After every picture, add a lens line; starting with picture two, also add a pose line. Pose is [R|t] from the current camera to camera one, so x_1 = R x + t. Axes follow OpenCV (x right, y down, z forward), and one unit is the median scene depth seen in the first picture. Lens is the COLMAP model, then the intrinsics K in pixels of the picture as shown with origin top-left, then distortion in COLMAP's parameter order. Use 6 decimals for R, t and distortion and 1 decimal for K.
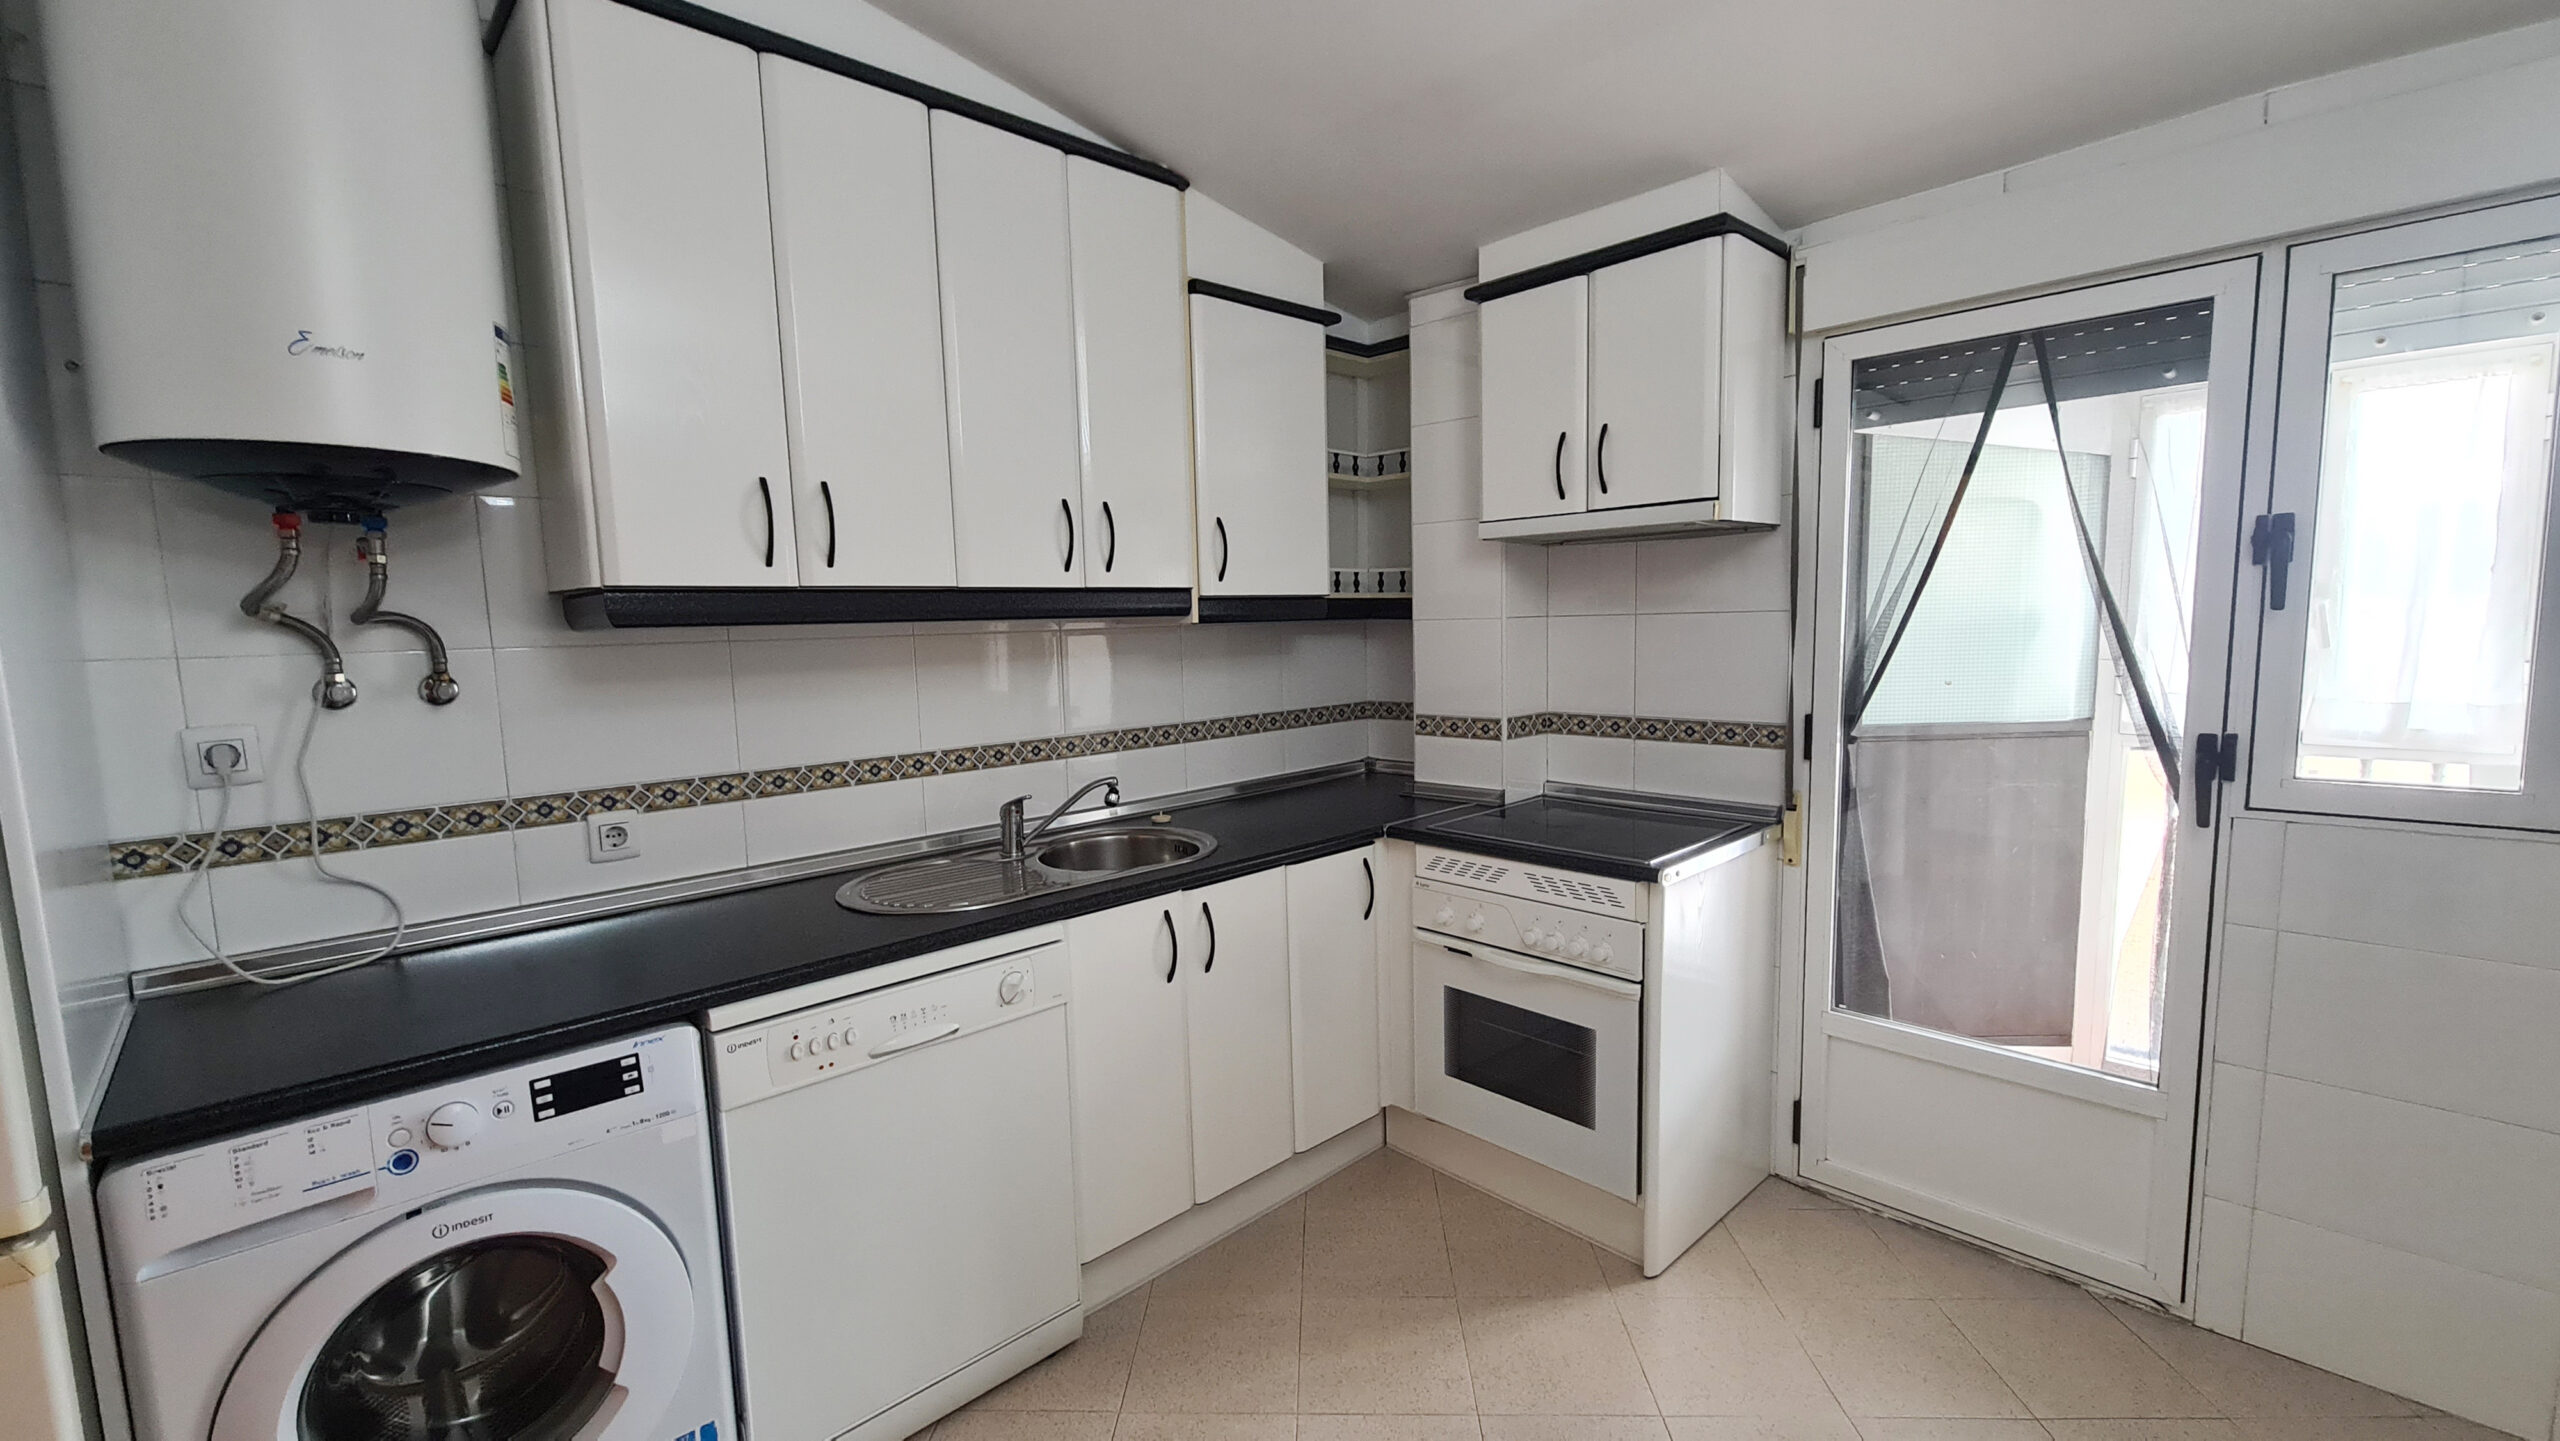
lens RADIAL K [[1056.1, 0, 1296.3], [0, 1056.1, 712.1], [0, 0, 1]] dist [0.000436, -0.000208]
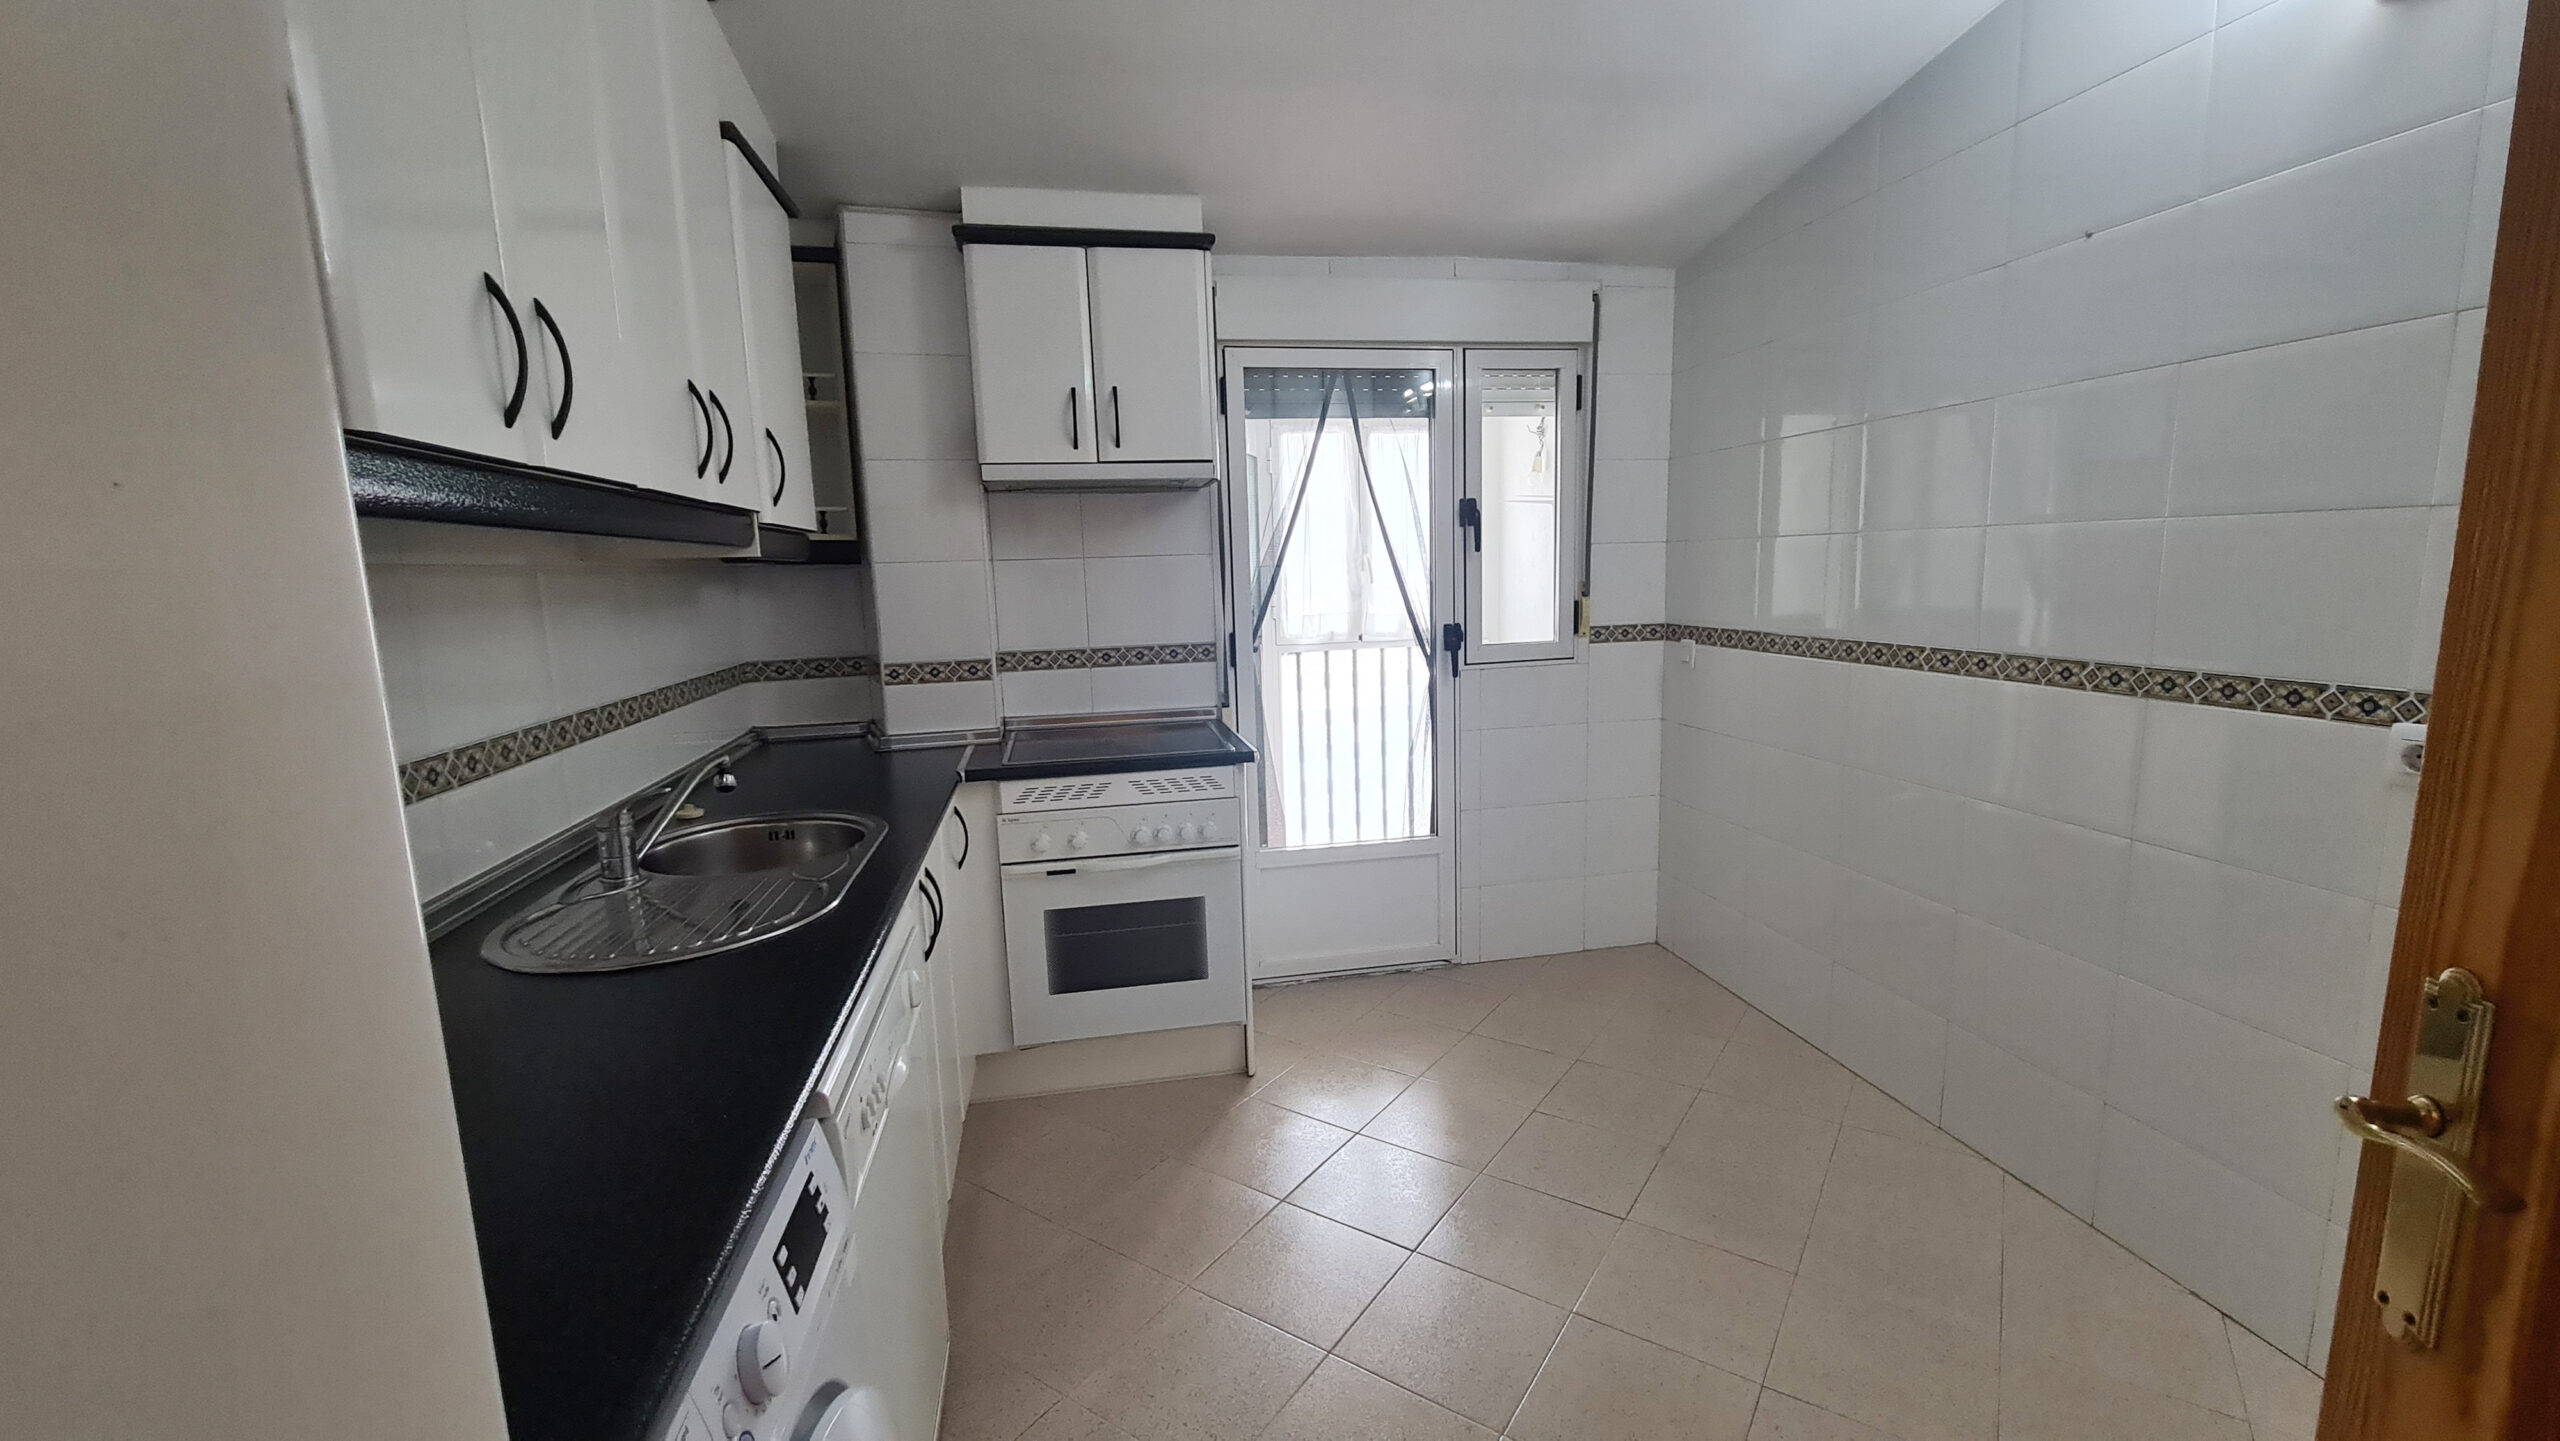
lens RADIAL K [[1056.1, 0, 1271.6], [0, 1056.1, 713.3], [0, 0, 1]] dist [0.000436, -0.000208]
pose [[0.535093, -0.107664, 0.837904, -0.597561], [0.093151, 0.993317, 0.068146, 0.016721], [-0.839642, 0.041587, 0.541546, 0.245173]]
